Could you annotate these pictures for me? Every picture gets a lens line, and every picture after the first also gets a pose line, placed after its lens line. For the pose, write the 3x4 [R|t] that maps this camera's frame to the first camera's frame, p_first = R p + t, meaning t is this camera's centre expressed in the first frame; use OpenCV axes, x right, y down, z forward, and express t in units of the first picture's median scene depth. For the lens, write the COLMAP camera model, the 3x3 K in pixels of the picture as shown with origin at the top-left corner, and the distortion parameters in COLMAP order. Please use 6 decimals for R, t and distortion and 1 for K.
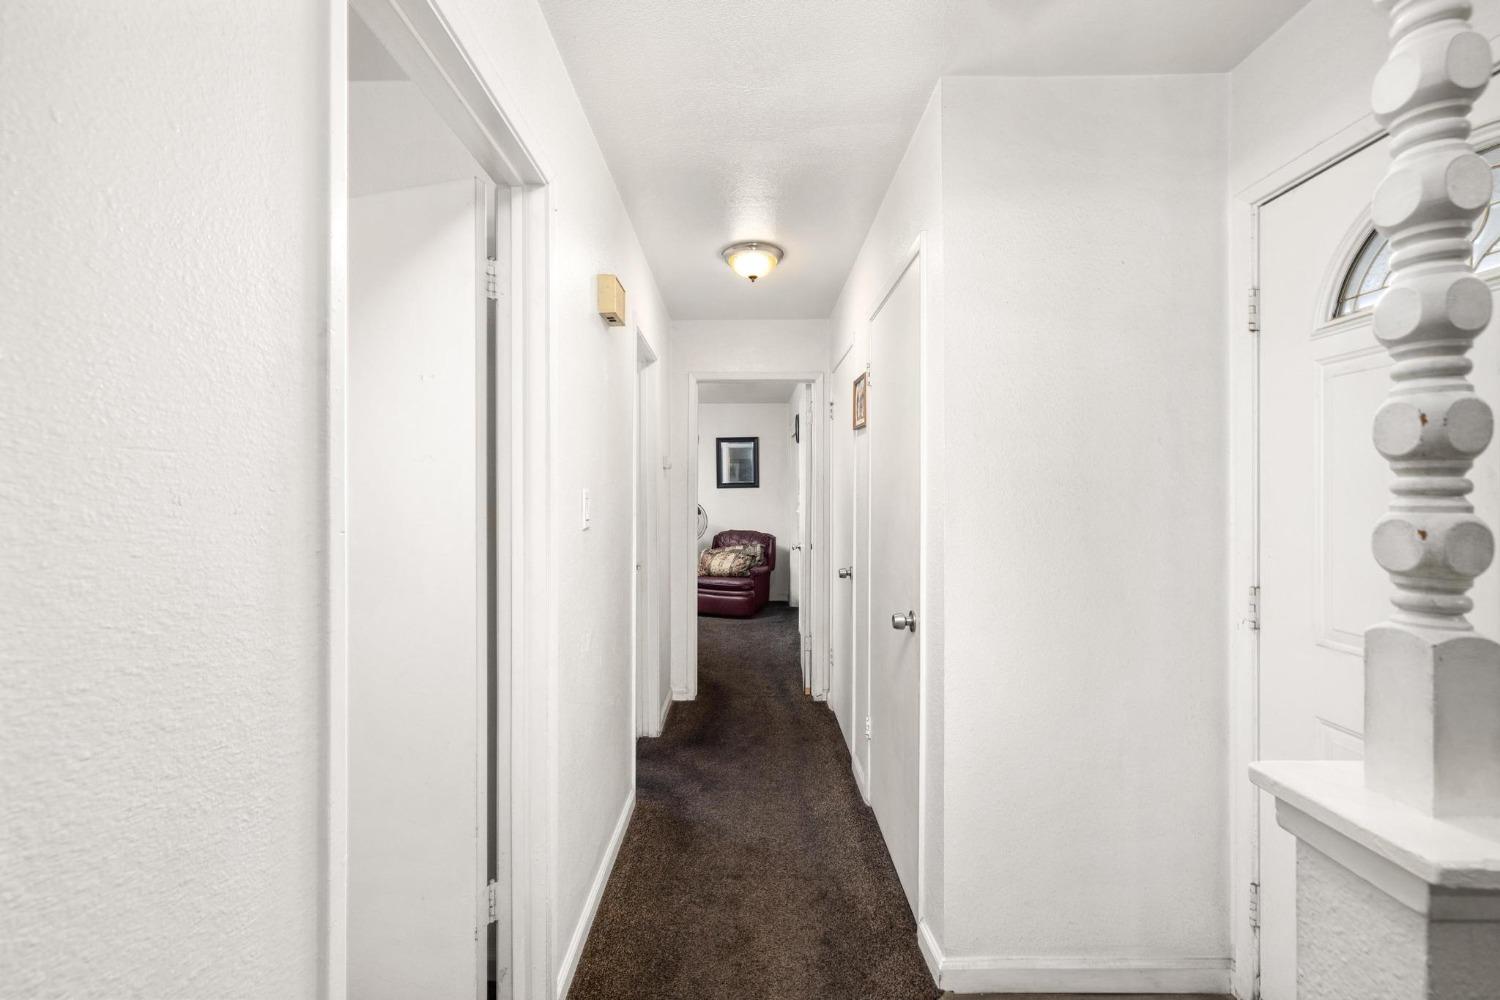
lens RADIAL K [[646.4, 0, 729.1], [0, 646.4, 501.7], [0, 0, 1]] dist [0.000493, -0.000235]
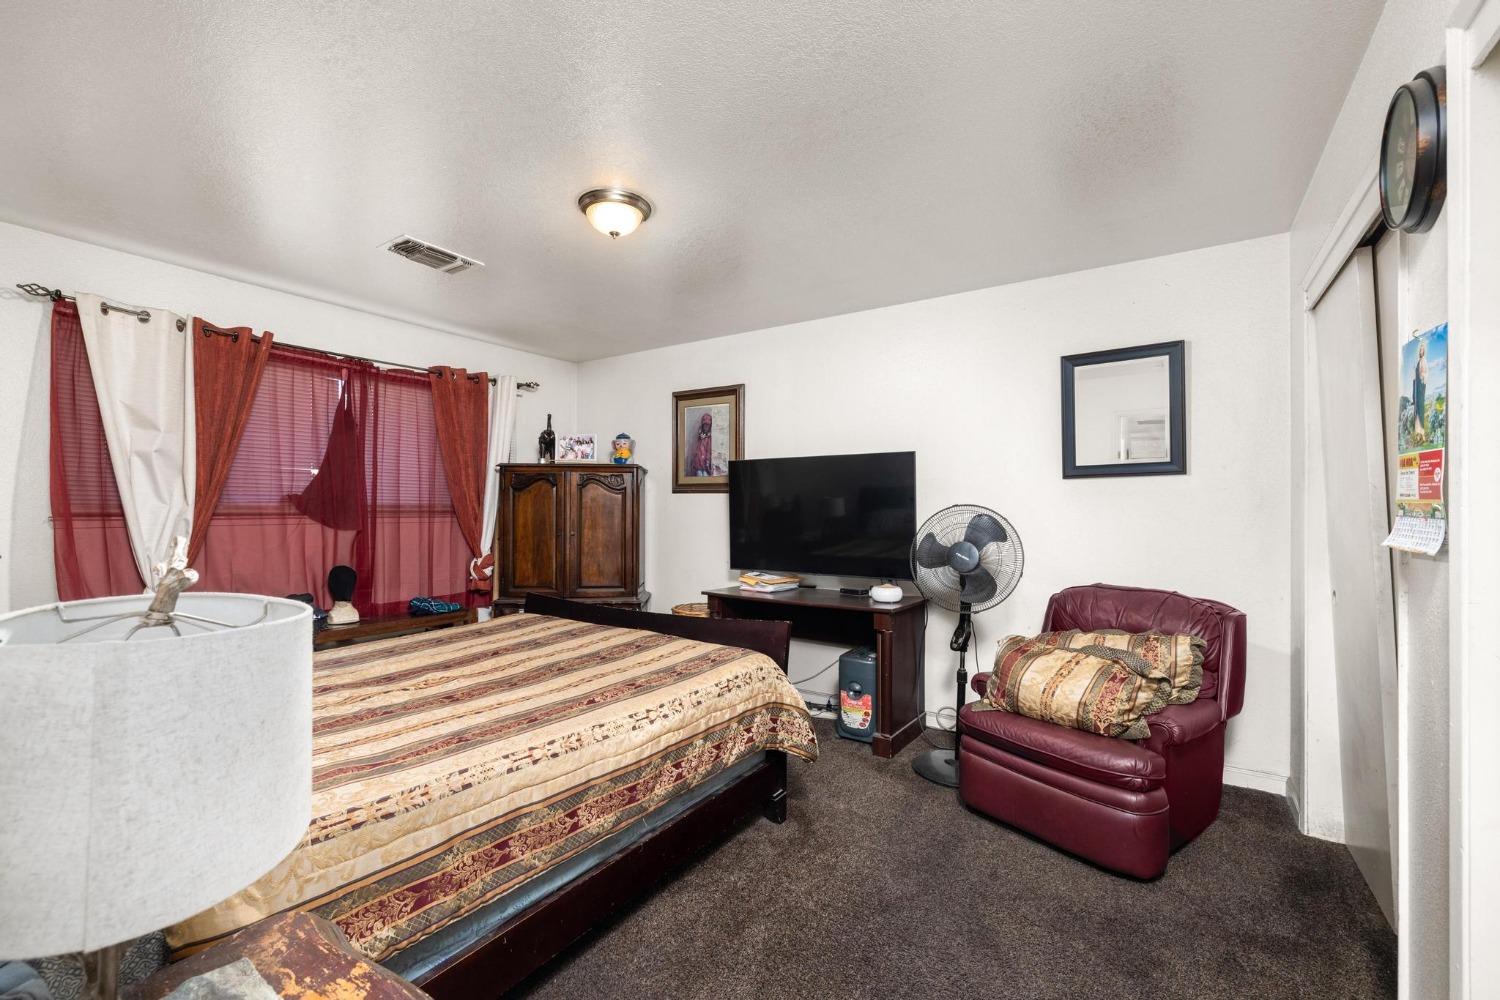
lens RADIAL K [[646.4, 0, 729.1], [0, 646.4, 501.7], [0, 0, 1]] dist [0.000493, -0.000235]
pose [[0.840136, -0.000711, -0.542376, 0.029200], [-0.002767, 0.999981, -0.005597, -0.002247], [0.542369, 0.006203, 0.840117, 0.590456]]
